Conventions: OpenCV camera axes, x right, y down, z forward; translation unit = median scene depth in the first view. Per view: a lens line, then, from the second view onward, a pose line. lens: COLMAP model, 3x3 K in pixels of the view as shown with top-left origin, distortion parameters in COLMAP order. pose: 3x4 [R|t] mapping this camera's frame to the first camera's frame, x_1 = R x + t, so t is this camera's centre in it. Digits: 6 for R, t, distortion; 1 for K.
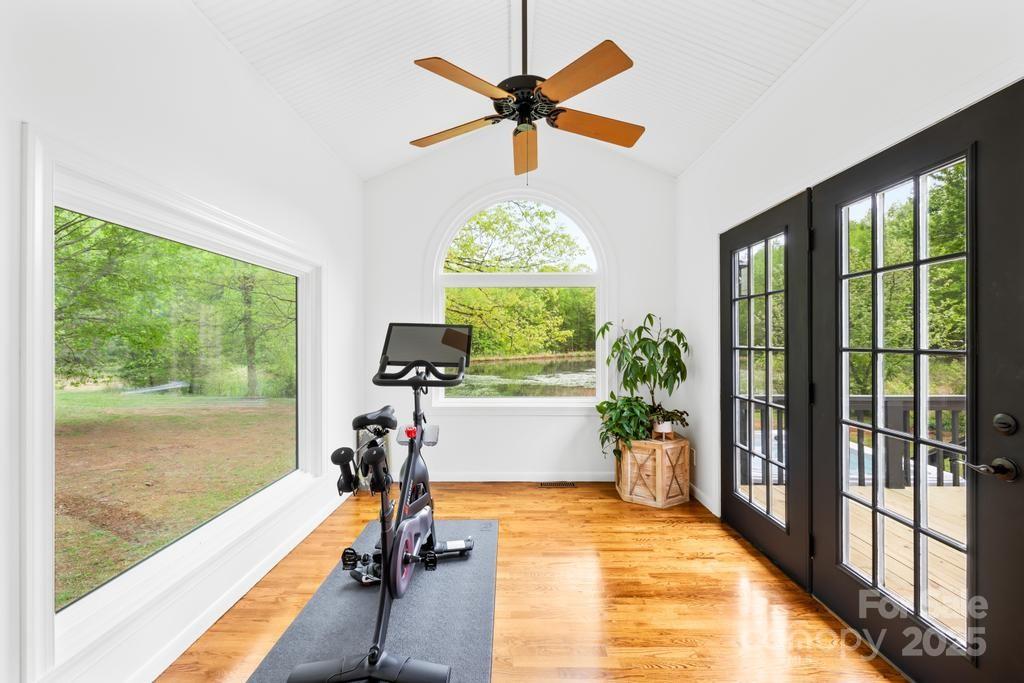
lens RADIAL K [[436.0, 0, 516.9], [0, 436.0, 337.2], [0, 0, 1]] dist [-0.000094, -0.000136]
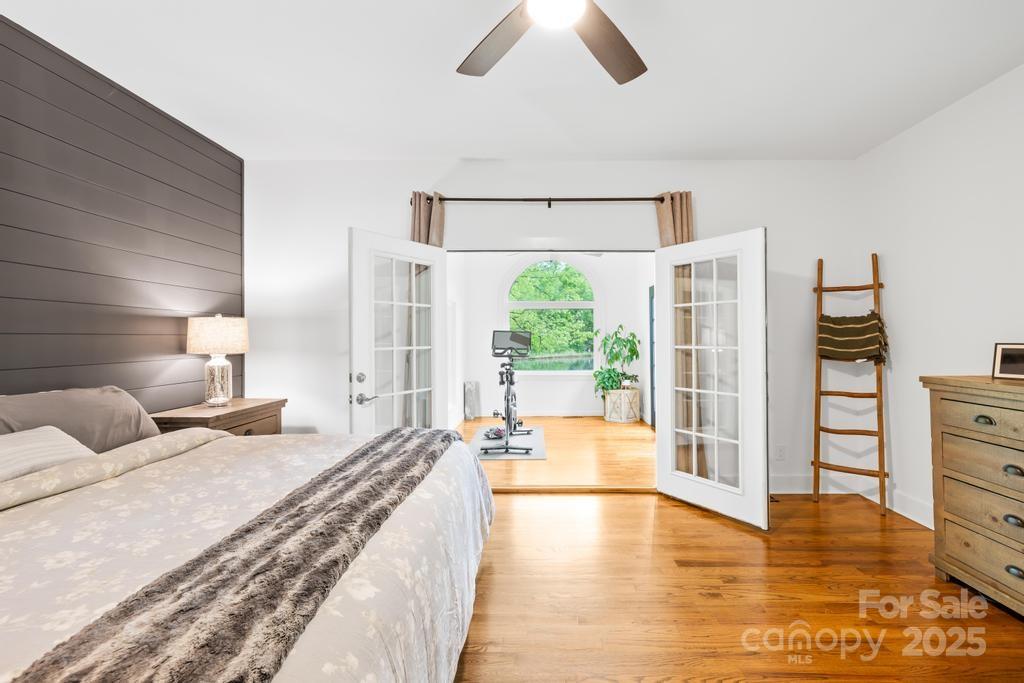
lens RADIAL K [[436.0, 0, 516.9], [0, 436.0, 337.2], [0, 0, 1]] dist [-0.000094, -0.000136]
pose [[0.998231, -0.002646, -0.059394, -0.034765], [0.002709, 0.999996, 0.000989, -0.002013], [0.059391, -0.001148, 0.998234, -0.957000]]
